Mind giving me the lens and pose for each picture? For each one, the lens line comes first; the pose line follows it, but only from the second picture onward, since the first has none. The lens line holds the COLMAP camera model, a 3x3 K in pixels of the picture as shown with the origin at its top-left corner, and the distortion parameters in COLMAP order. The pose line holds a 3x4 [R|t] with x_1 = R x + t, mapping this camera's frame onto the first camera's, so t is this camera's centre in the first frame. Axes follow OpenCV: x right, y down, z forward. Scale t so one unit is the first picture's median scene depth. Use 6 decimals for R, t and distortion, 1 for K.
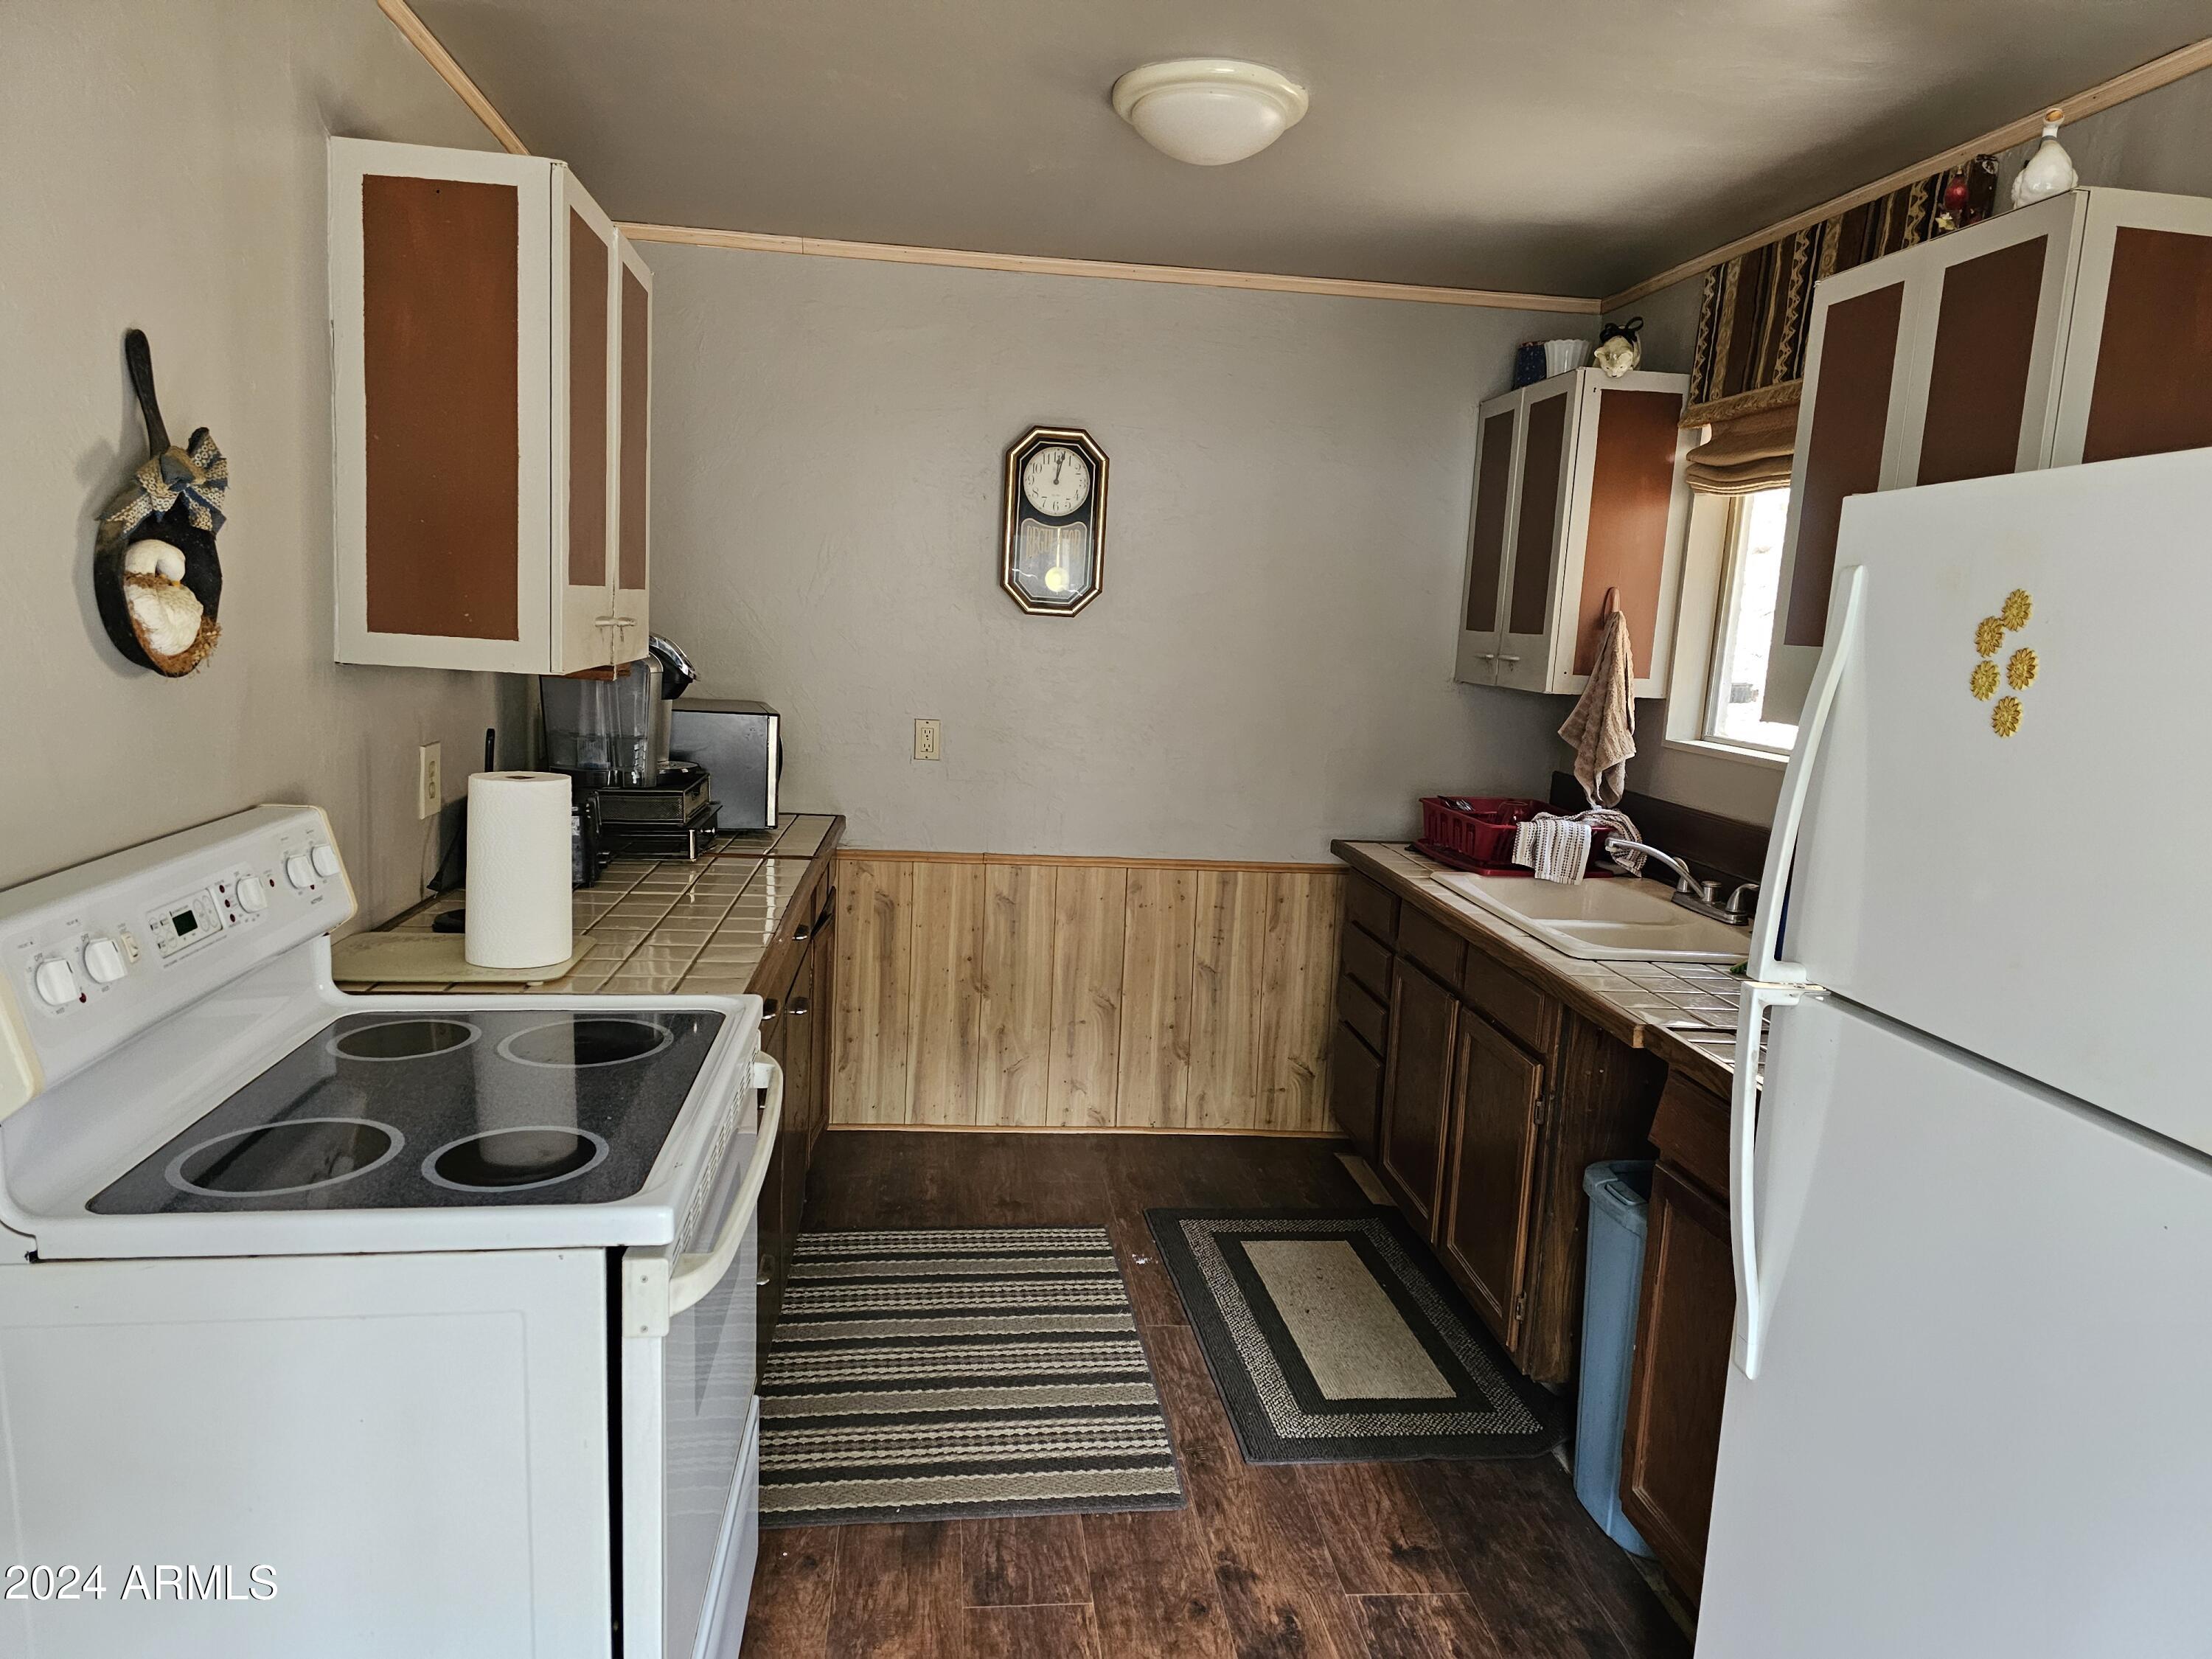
lens RADIAL K [[1480.6, 0, 1109.1], [0, 1480.6, 832.0], [0, 0, 1]] dist [0.060525, -0.055322]
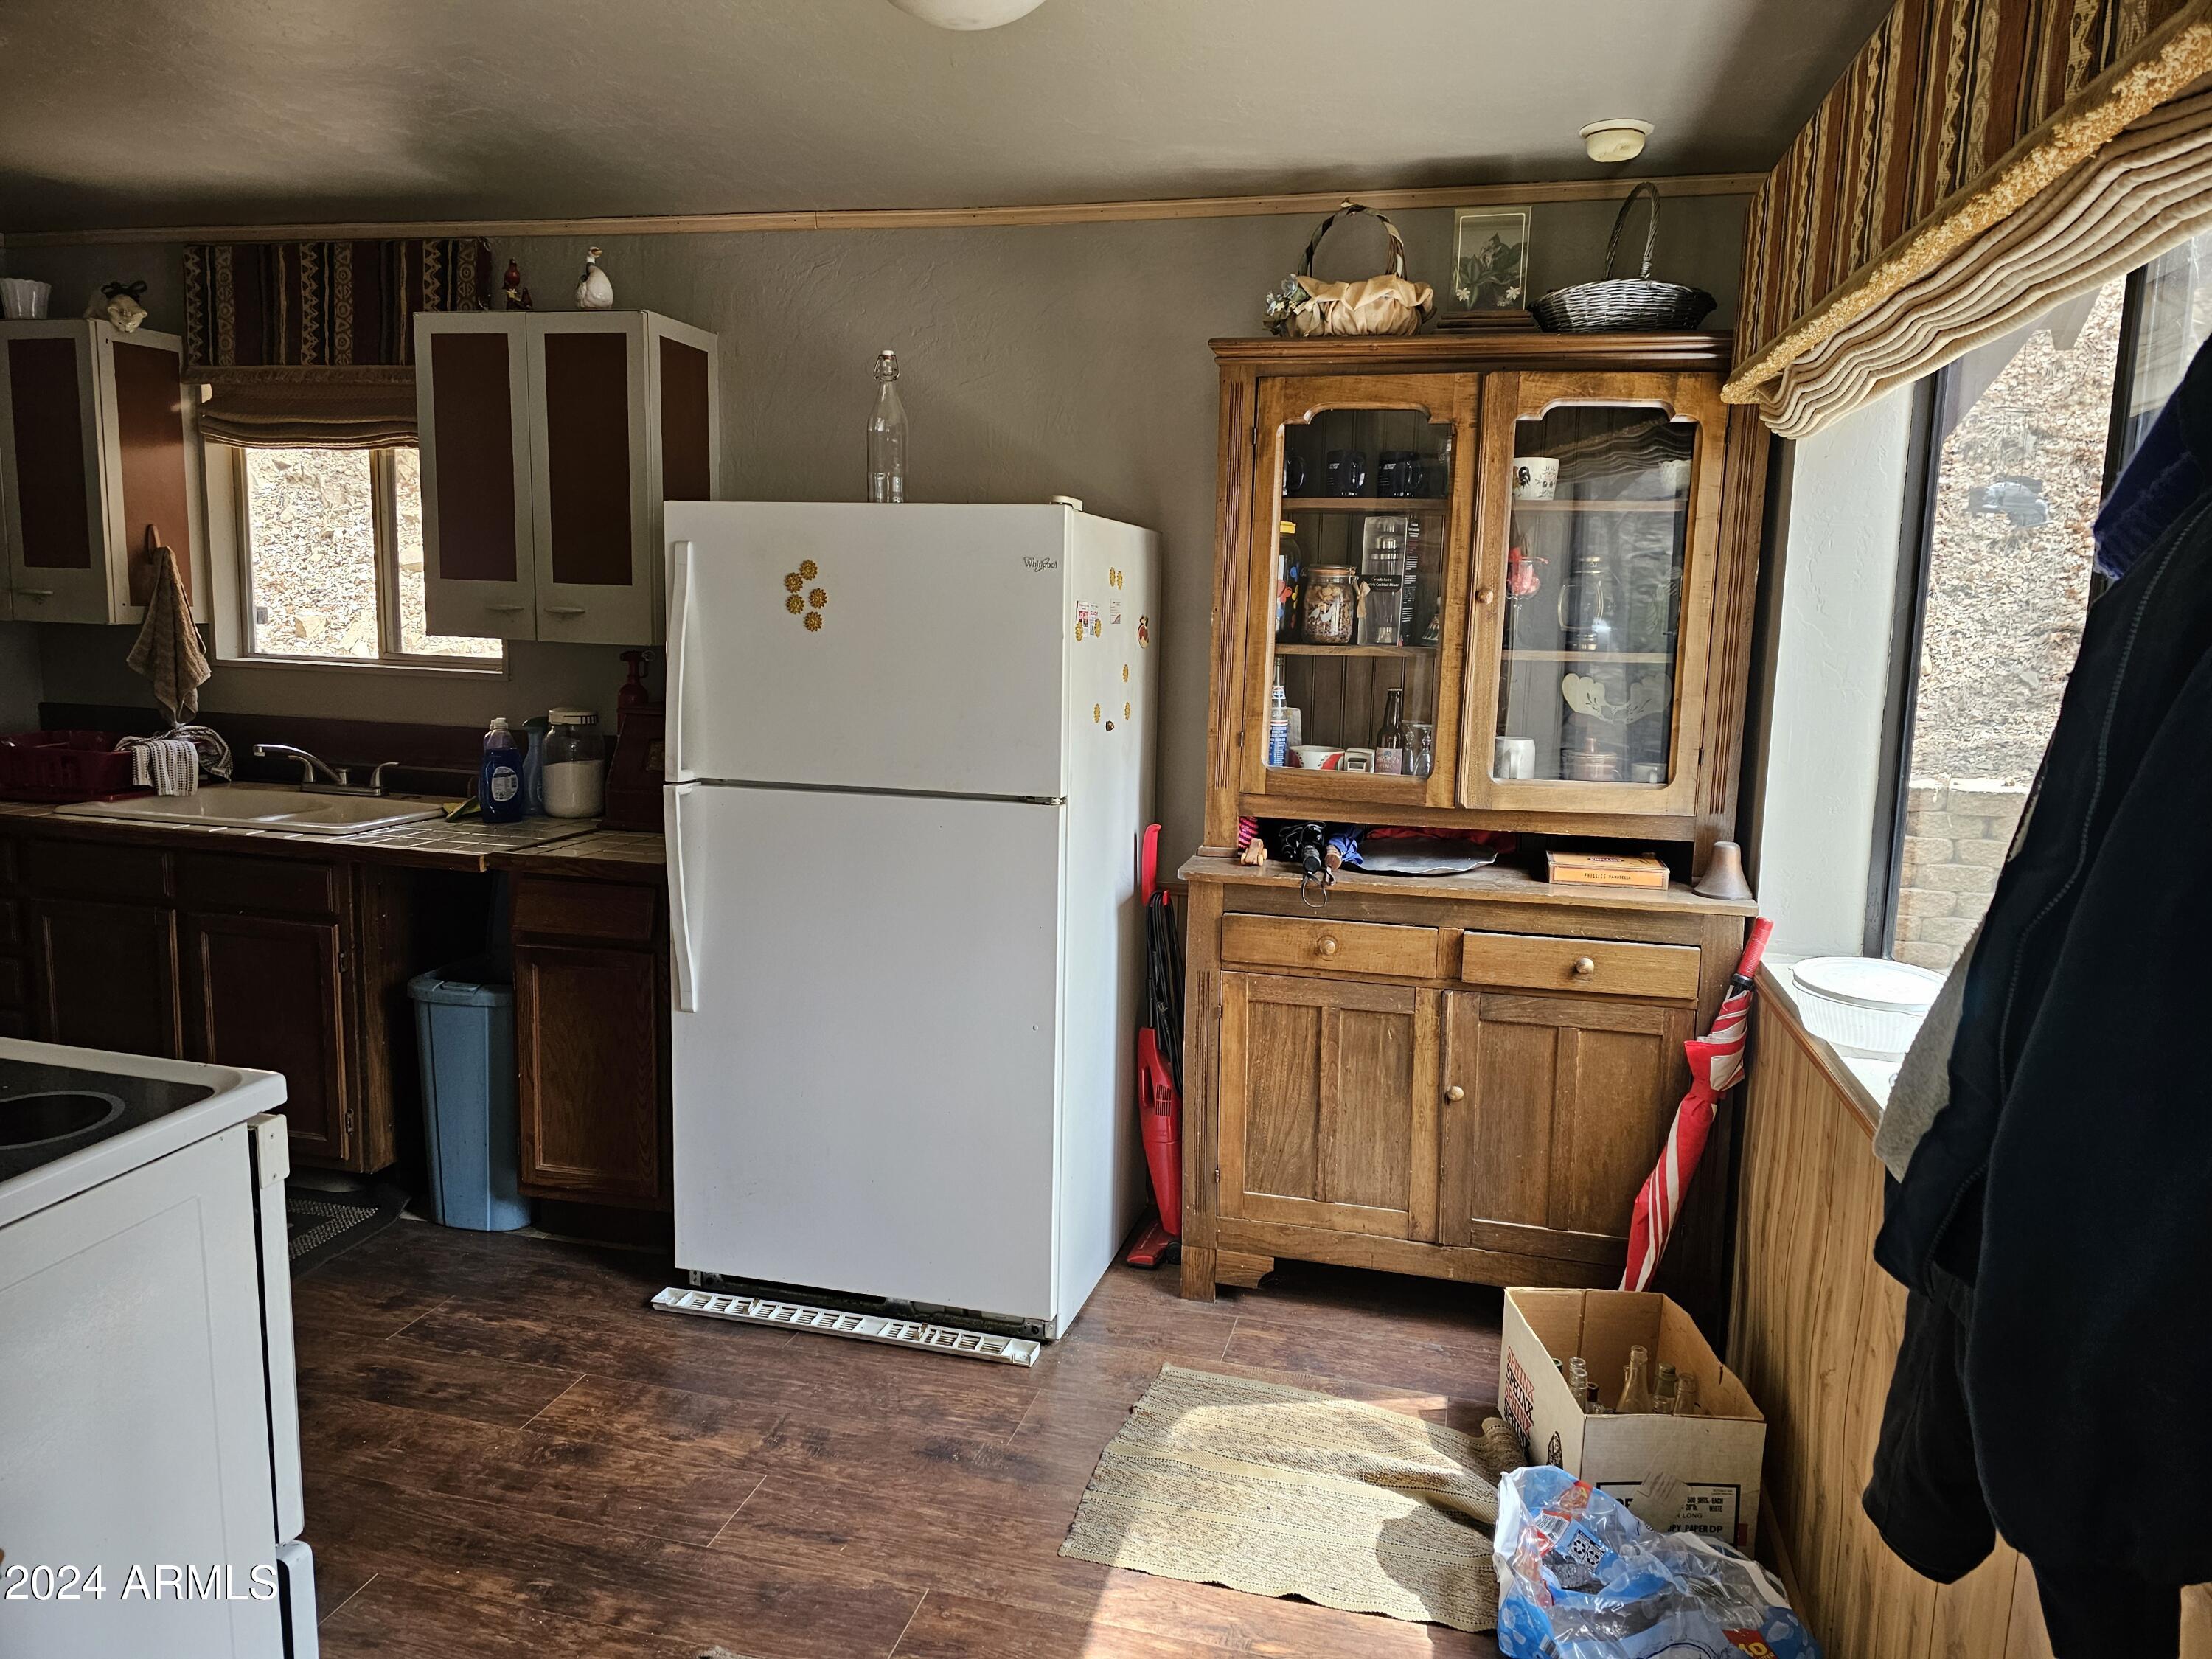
lens RADIAL K [[1480.6, 0, 1110.1], [0, 1480.6, 820.9], [0, 0, 1]] dist [0.060525, -0.055322]
pose [[0.357626, -0.182883, 0.915782, -0.493986], [0.128770, 0.980927, 0.145606, -0.021939], [-0.924944, 0.065853, 0.374355, -0.054950]]
